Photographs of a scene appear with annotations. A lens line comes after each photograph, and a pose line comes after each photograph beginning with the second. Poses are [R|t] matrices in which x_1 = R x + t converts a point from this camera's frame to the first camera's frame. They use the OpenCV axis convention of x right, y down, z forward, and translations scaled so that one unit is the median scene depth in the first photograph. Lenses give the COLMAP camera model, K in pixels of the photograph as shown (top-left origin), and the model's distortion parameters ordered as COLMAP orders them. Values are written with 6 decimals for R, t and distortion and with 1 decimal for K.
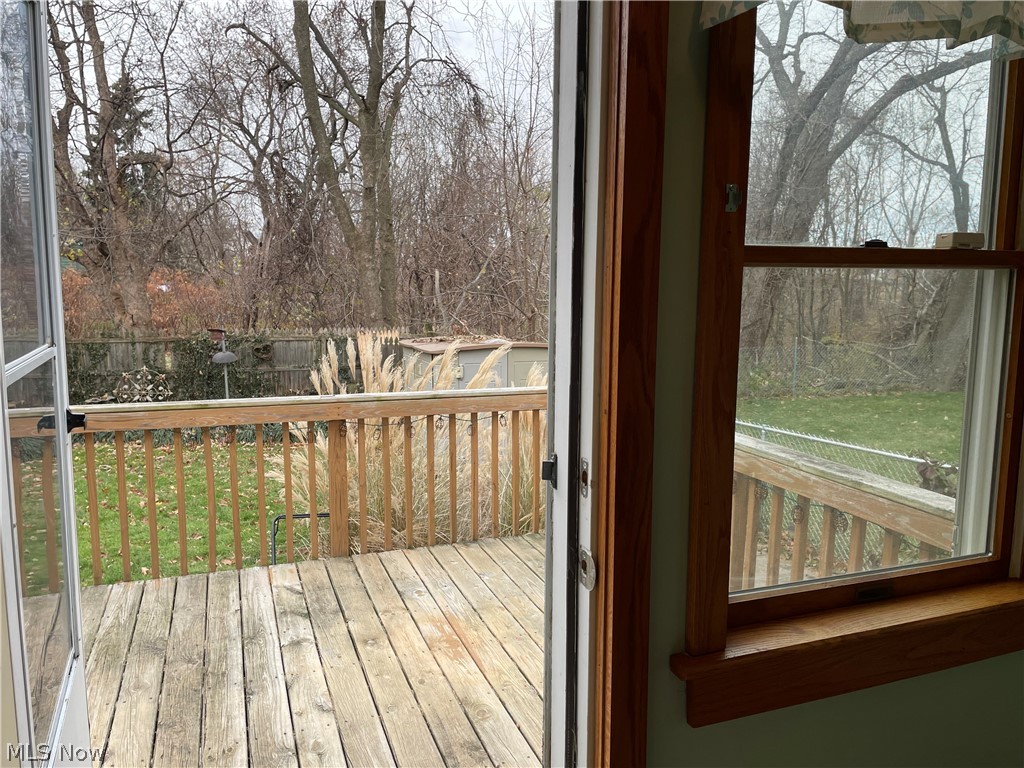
lens RADIAL K [[781.0, 0, 508.8], [0, 781.0, 377.6], [0, 0, 1]] dist [0.084374, -0.095870]
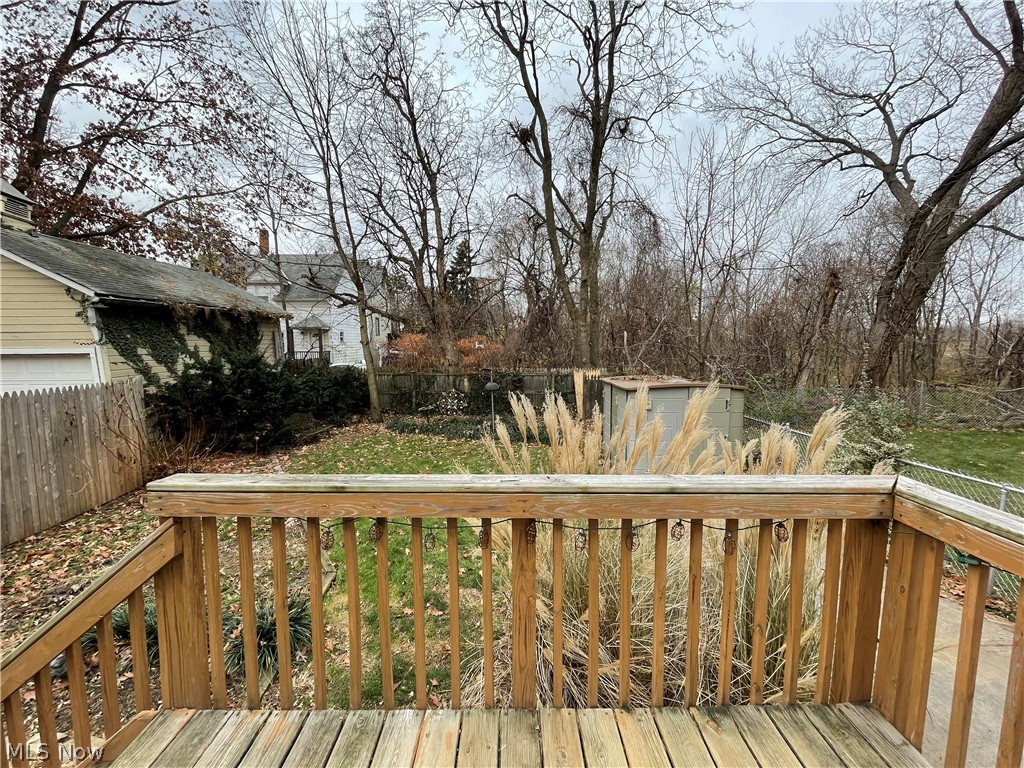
lens RADIAL K [[426.3, 0, 513.3], [0, 426.3, 384.4], [0, 0, 1]] dist [-0.002135, -0.000092]
pose [[0.943809, 0.025814, -0.329482, -0.022910], [-0.033320, 0.999298, -0.017153, -0.011370], [0.328808, 0.027167, 0.944006, 0.136699]]
